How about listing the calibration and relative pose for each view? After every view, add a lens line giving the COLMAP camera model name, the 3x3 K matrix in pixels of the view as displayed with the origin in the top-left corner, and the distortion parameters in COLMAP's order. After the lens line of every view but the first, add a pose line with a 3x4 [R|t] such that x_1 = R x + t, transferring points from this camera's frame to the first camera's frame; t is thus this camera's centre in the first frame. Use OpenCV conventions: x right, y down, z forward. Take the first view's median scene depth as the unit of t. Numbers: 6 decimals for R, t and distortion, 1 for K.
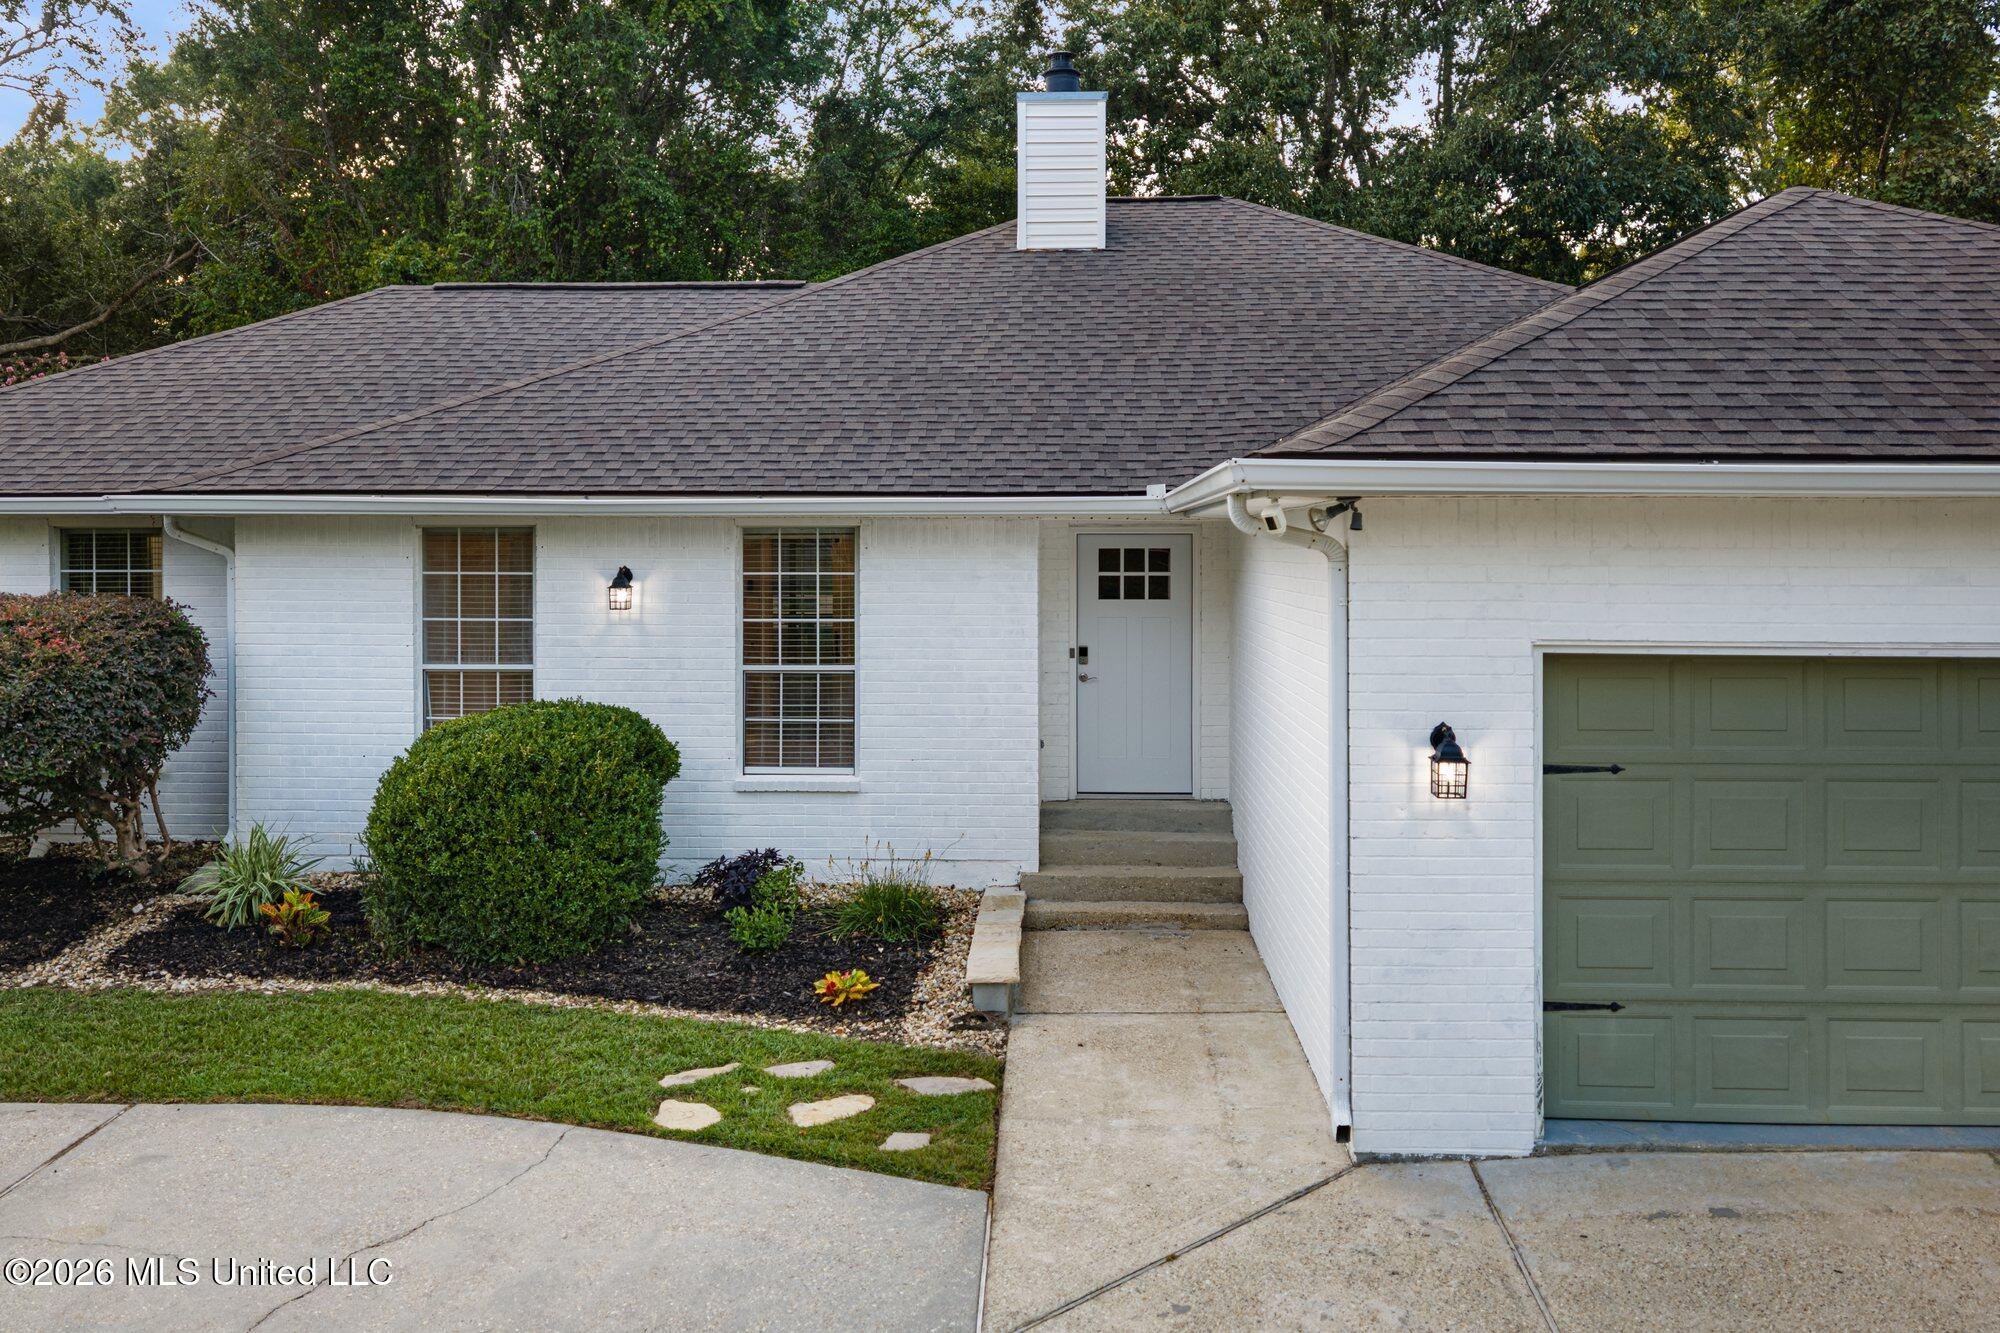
lens RADIAL K [[1675.2, 0, 1004.7], [0, 1675.2, 569.5], [0, 0, 1]] dist [0.003632, -0.006131]
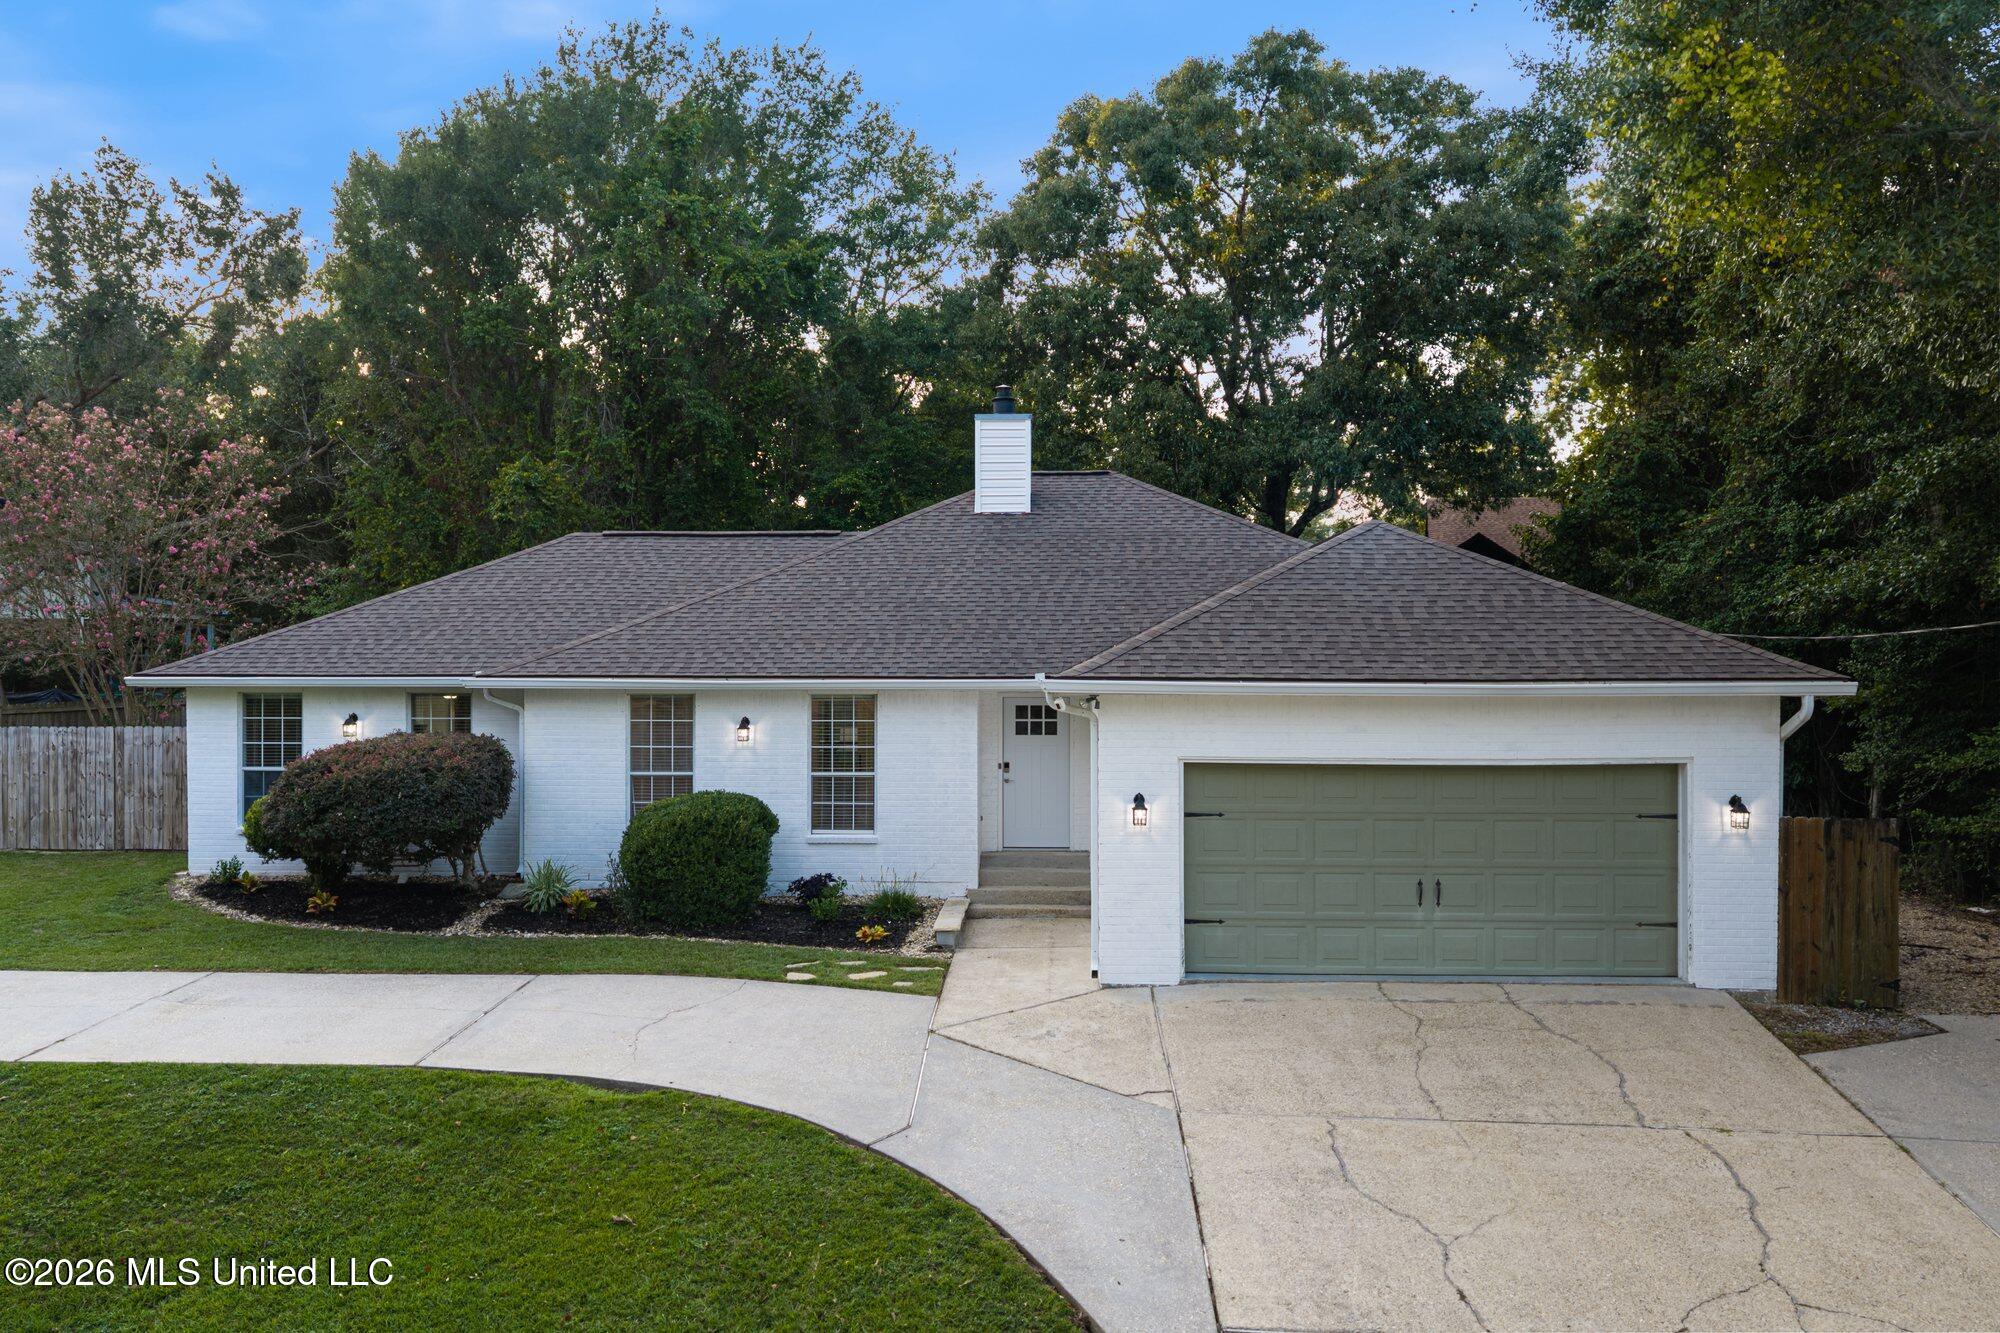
lens RADIAL K [[1675.2, 0, 1012.2], [0, 1675.2, 683.7], [0, 0, 1]] dist [0.003632, -0.006131]
pose [[0.999992, 0.001046, 0.003777, 0.050583], [-0.001019, 0.999973, -0.007259, -0.024934], [-0.003785, 0.007256, 0.999967, -0.790803]]
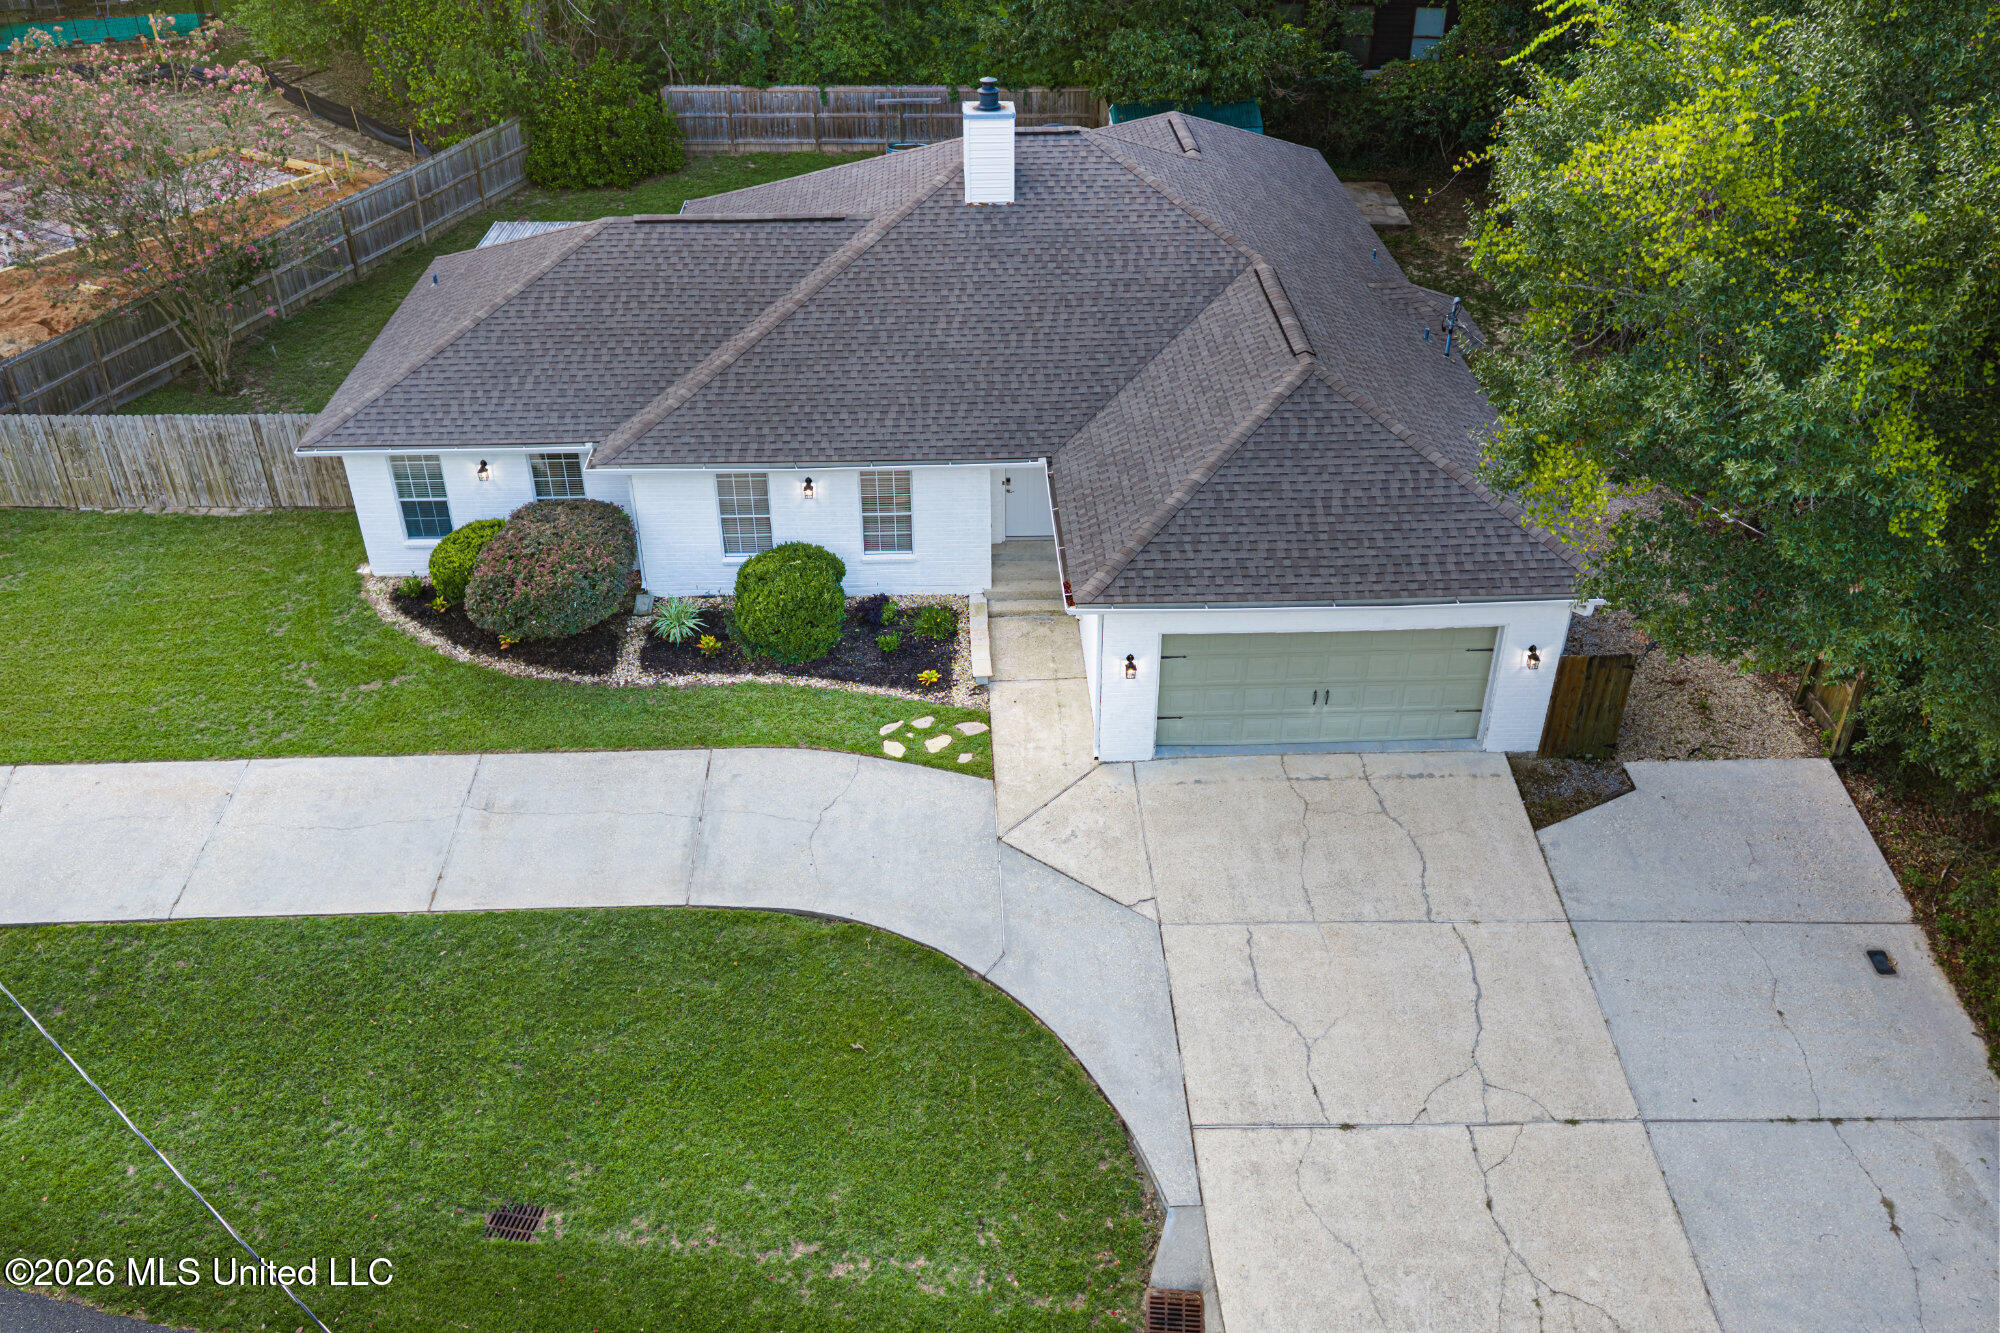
lens RADIAL K [[1698.4, 0, 1008.0], [0, 1698.4, 672.7], [0, 0, 1]] dist [0.016625, -0.021664]
pose [[0.996805, -0.043404, 0.067056, -0.125027], [-0.000801, 0.834006, 0.551754, -1.067557], [-0.079874, -0.550045, 0.831307, -1.097593]]
